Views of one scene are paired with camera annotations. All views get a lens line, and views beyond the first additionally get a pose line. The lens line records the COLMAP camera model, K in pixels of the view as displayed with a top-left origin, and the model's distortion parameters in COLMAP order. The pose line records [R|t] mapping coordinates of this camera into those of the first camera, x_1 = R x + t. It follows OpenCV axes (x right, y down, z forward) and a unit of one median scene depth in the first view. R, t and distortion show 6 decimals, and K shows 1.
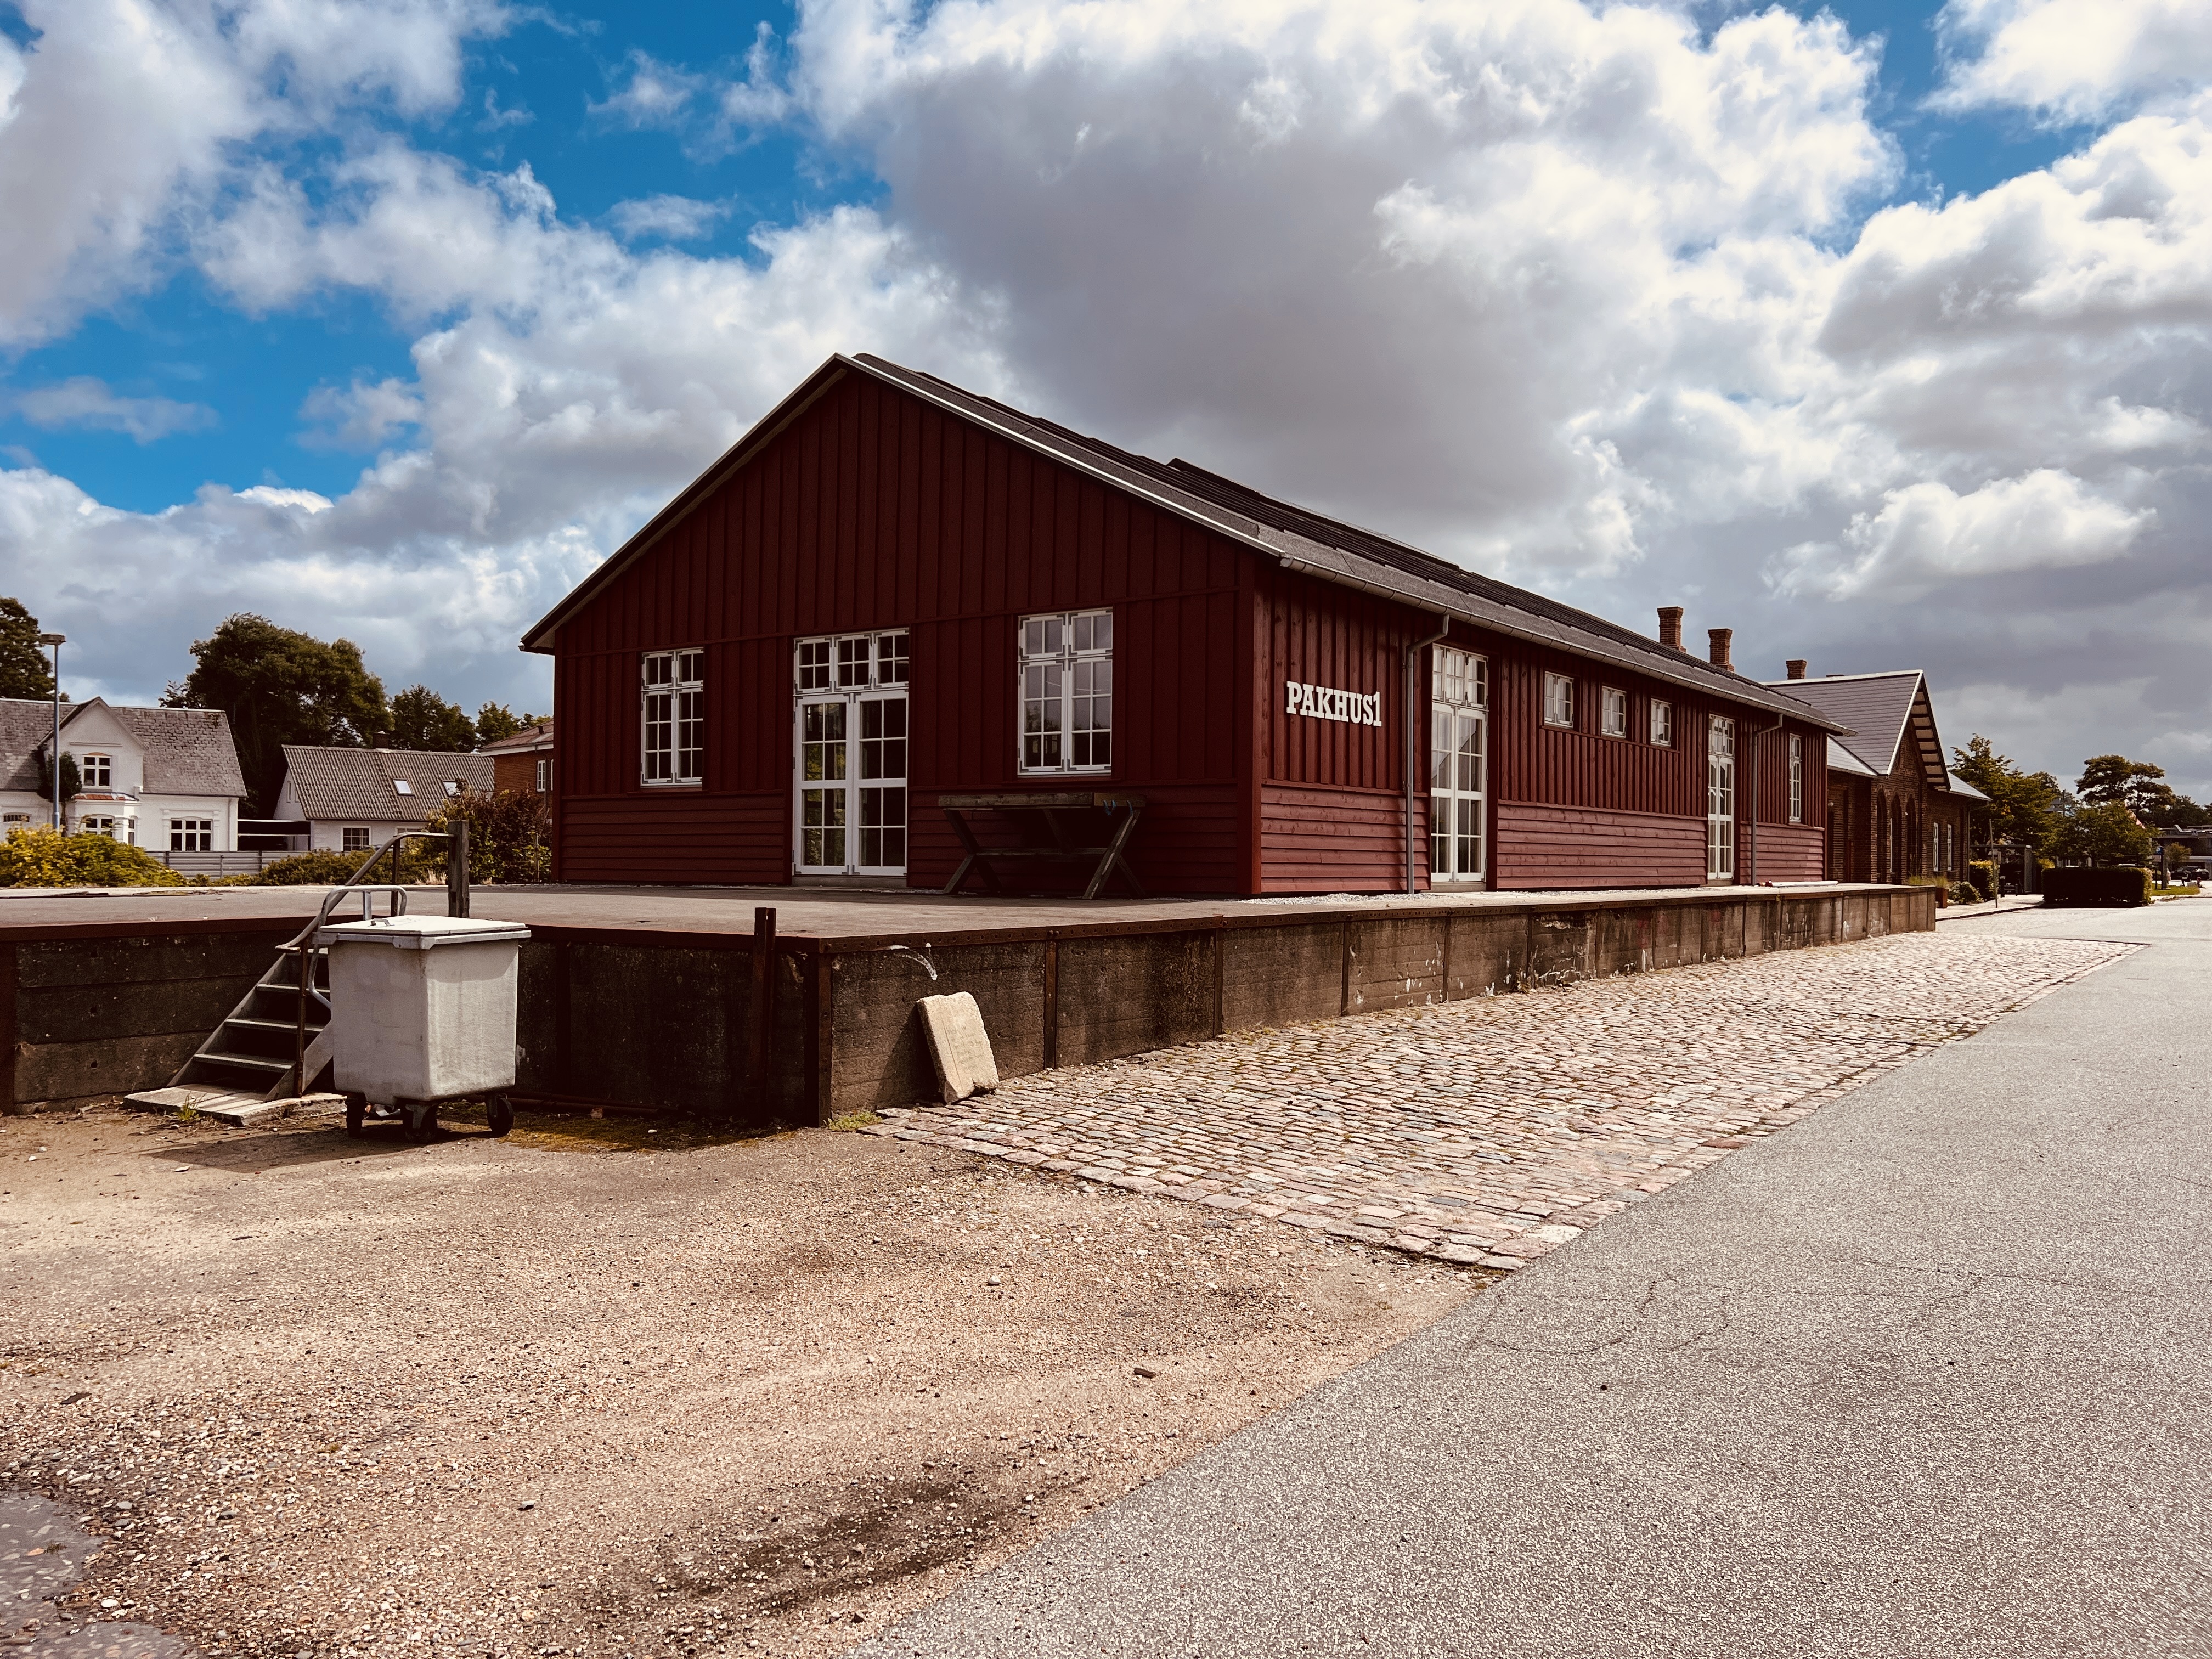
lens RADIAL K [[1761.6, 0, 1178.7], [0, 1761.6, 831.3], [0, 0, 1]] dist [0.032656, -0.010755]
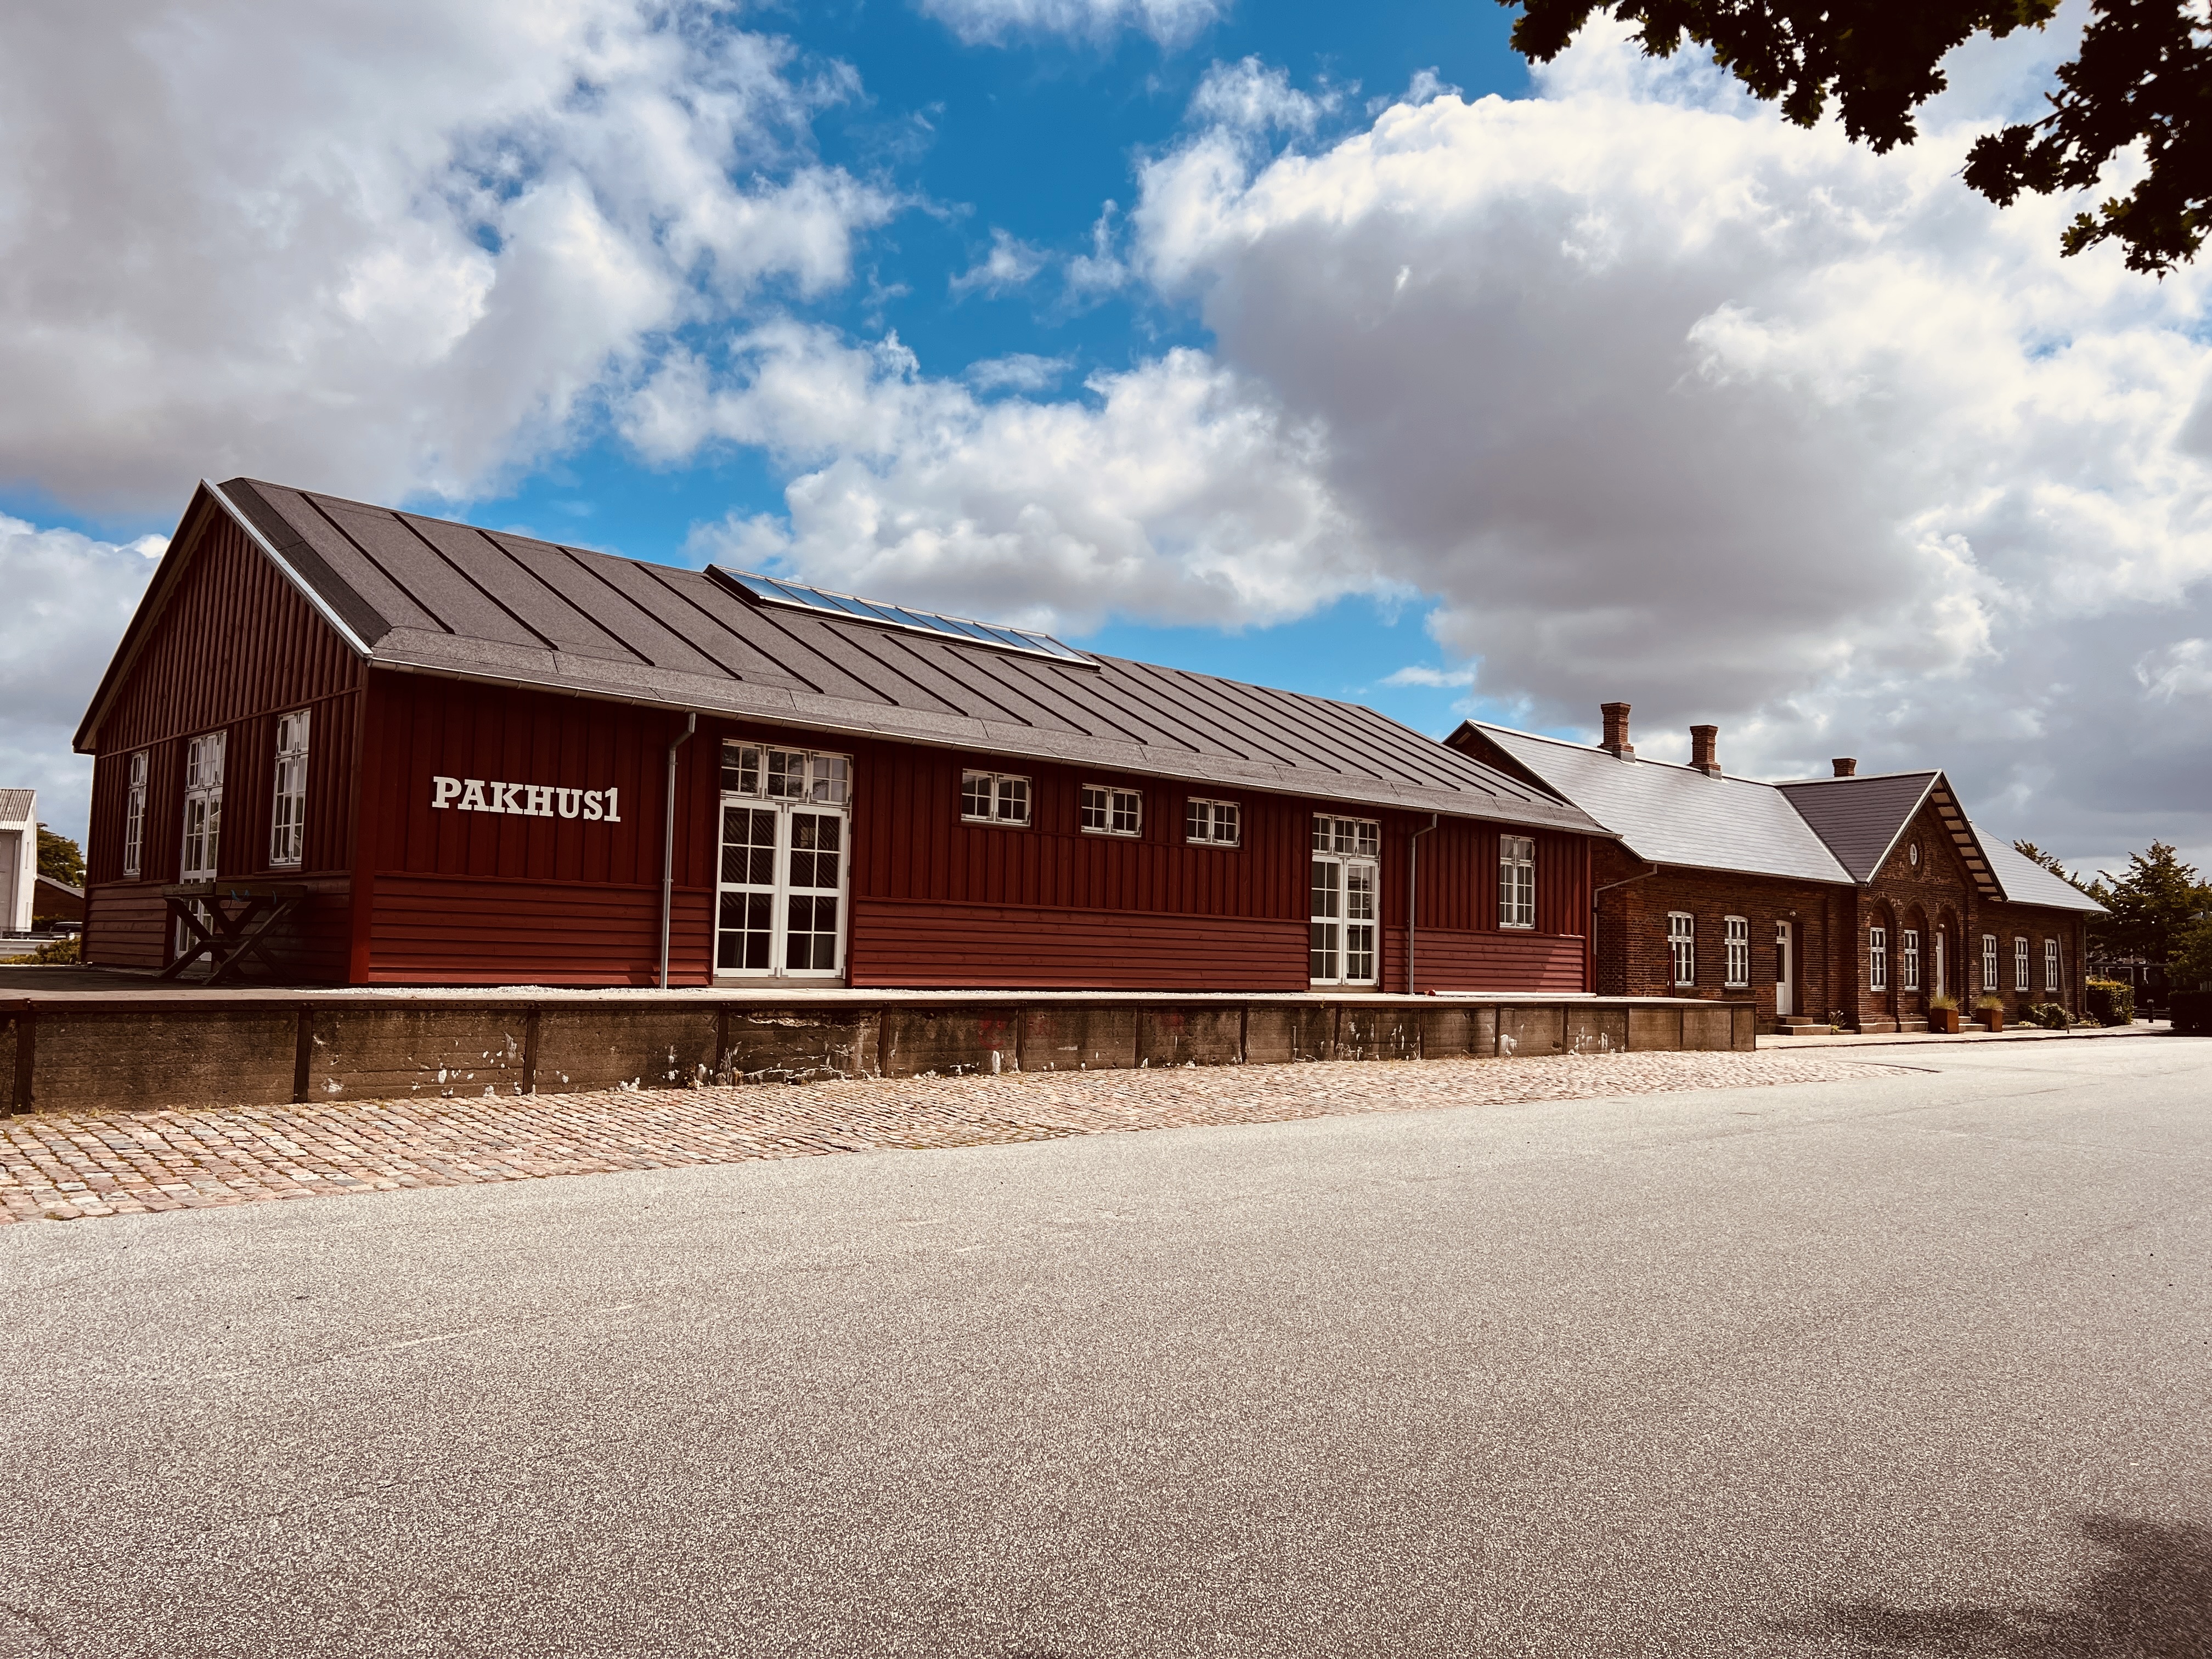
lens RADIAL K [[1761.6, 0, 1178.7], [0, 1761.6, 831.3], [0, 0, 1]] dist [0.032656, -0.010755]
pose [[0.982317, -0.007002, -0.187094, 0.612994], [-0.005190, 0.997898, -0.064597, 0.009575], [0.187153, 0.064426, 0.980216, 0.069724]]
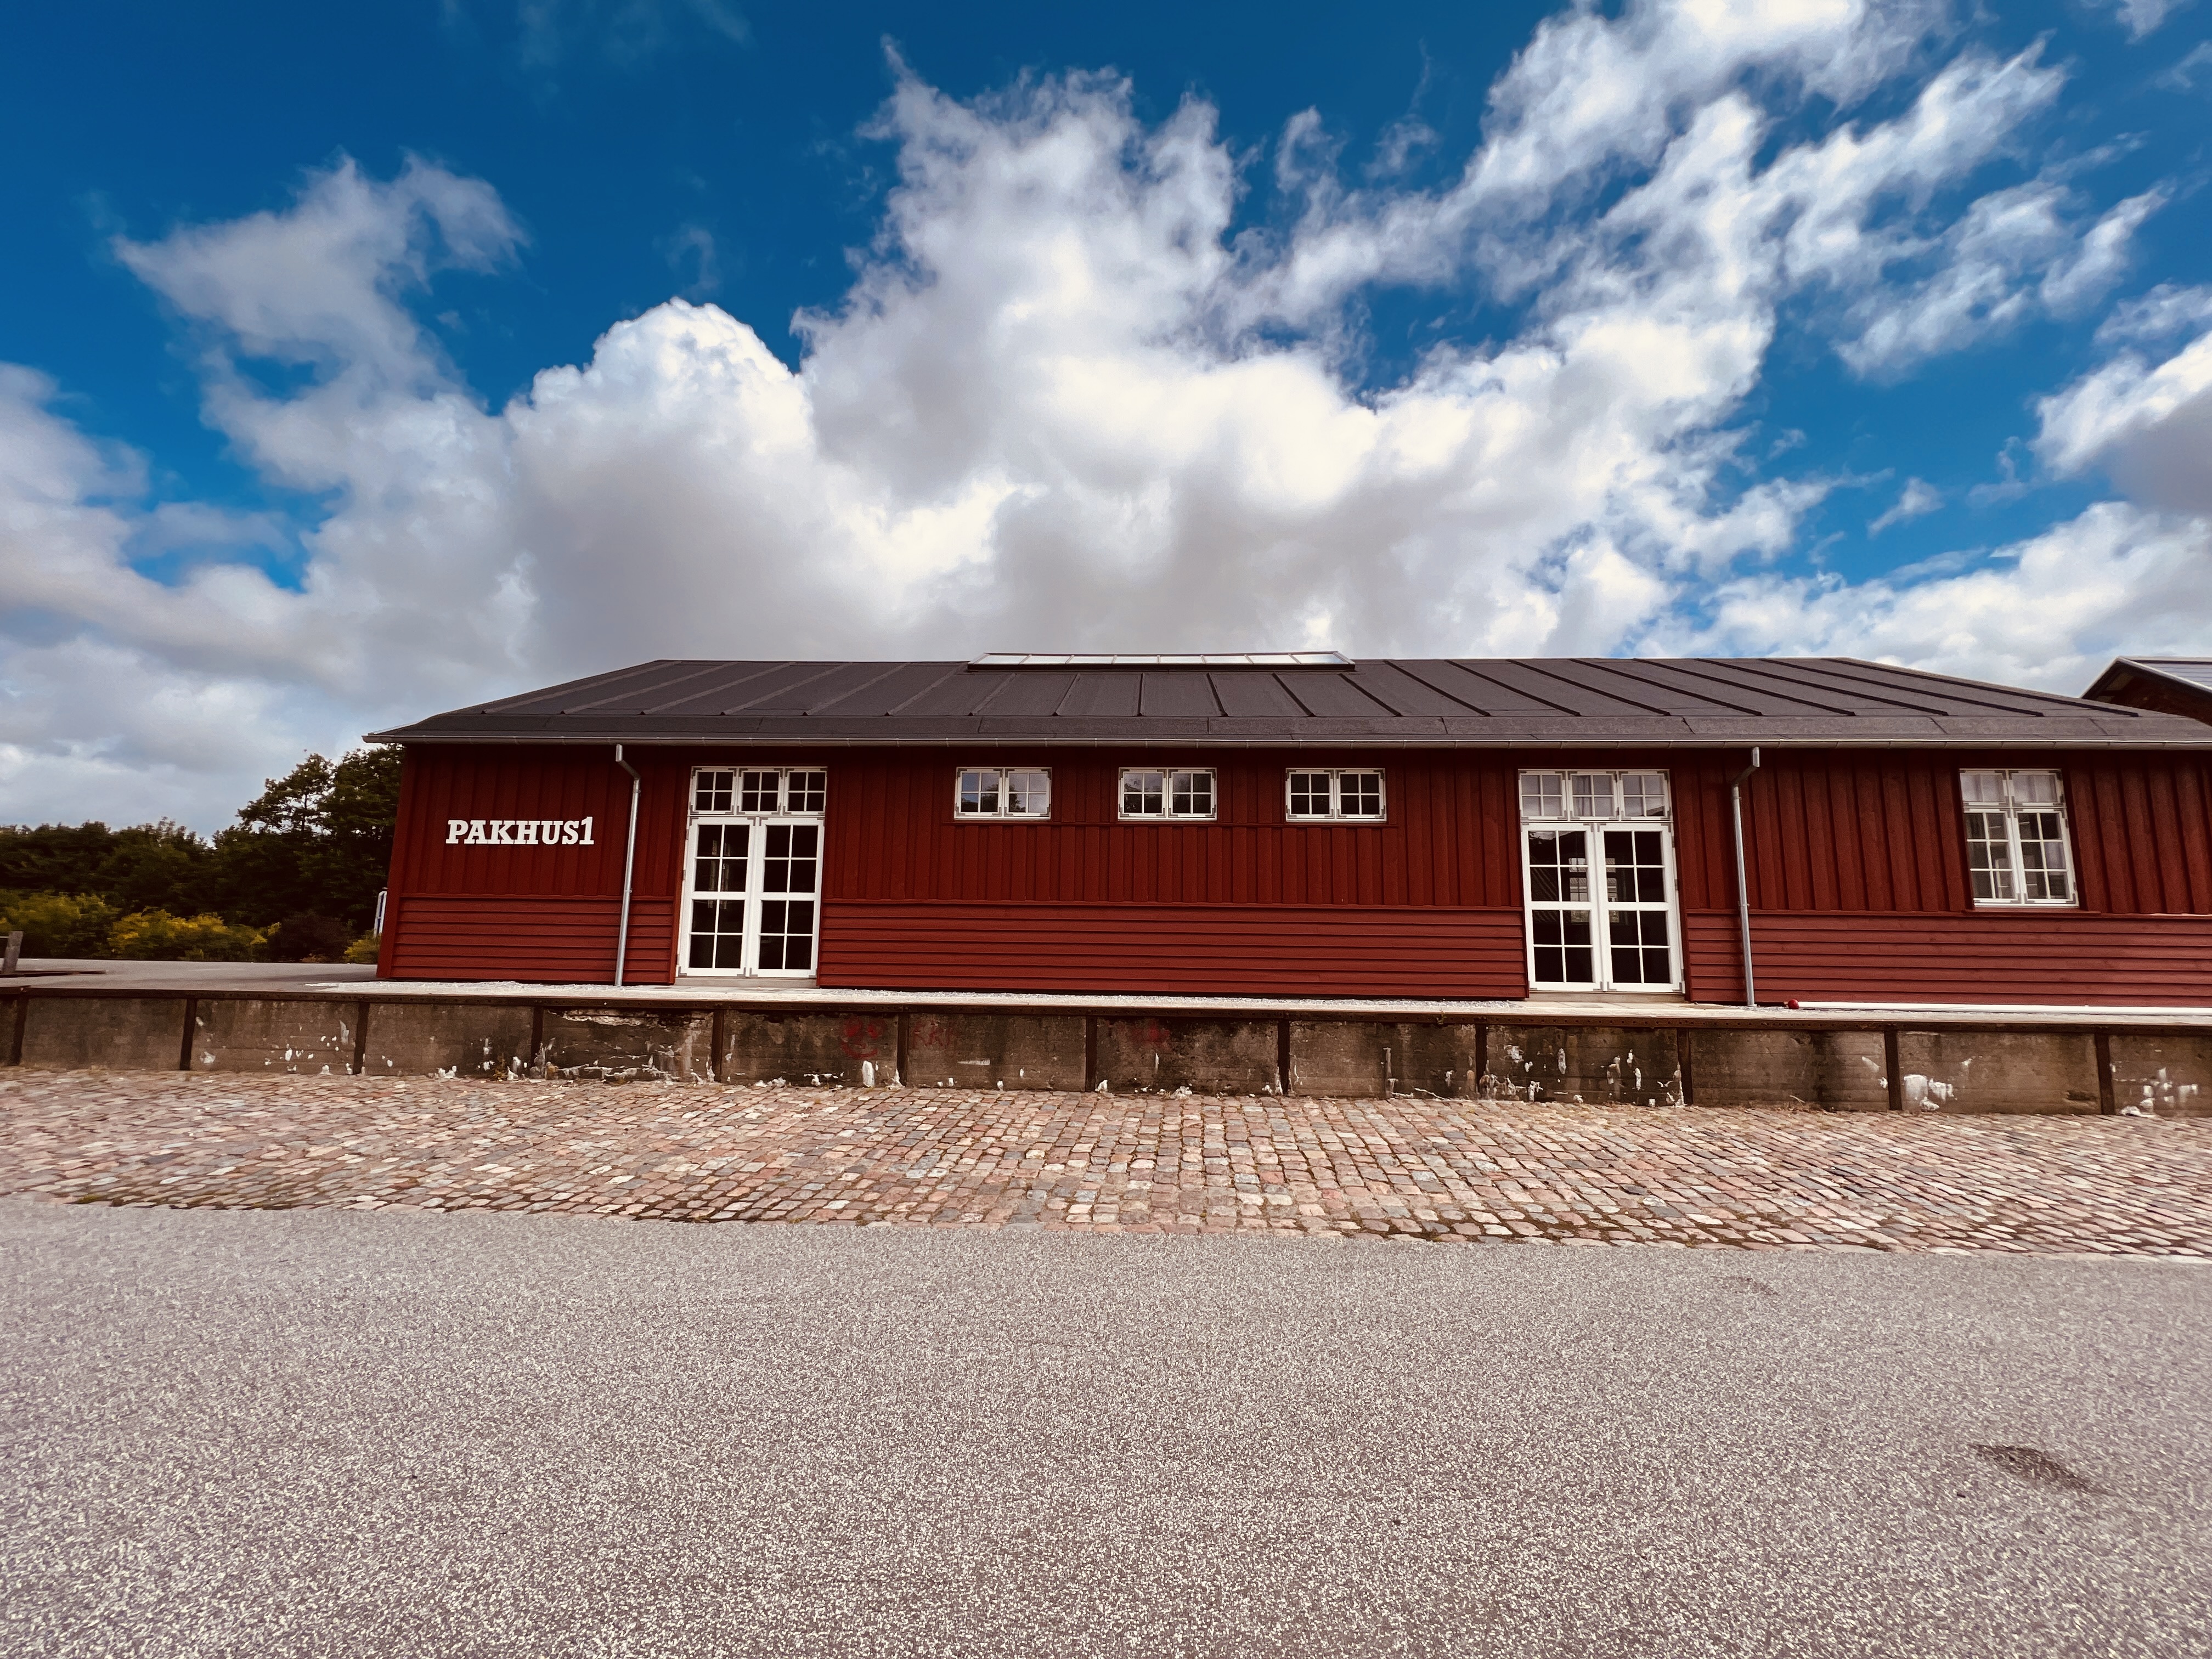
lens RADIAL K [[961.5, 0, 1039.4], [0, 961.5, 789.3], [0, 0, 1]] dist [-0.025166, 0.014453]
pose [[0.494341, -0.162702, -0.853906, 0.824671], [0.005208, 0.982864, -0.184258, 0.025539], [0.869253, 0.086639, 0.486717, 0.936793]]
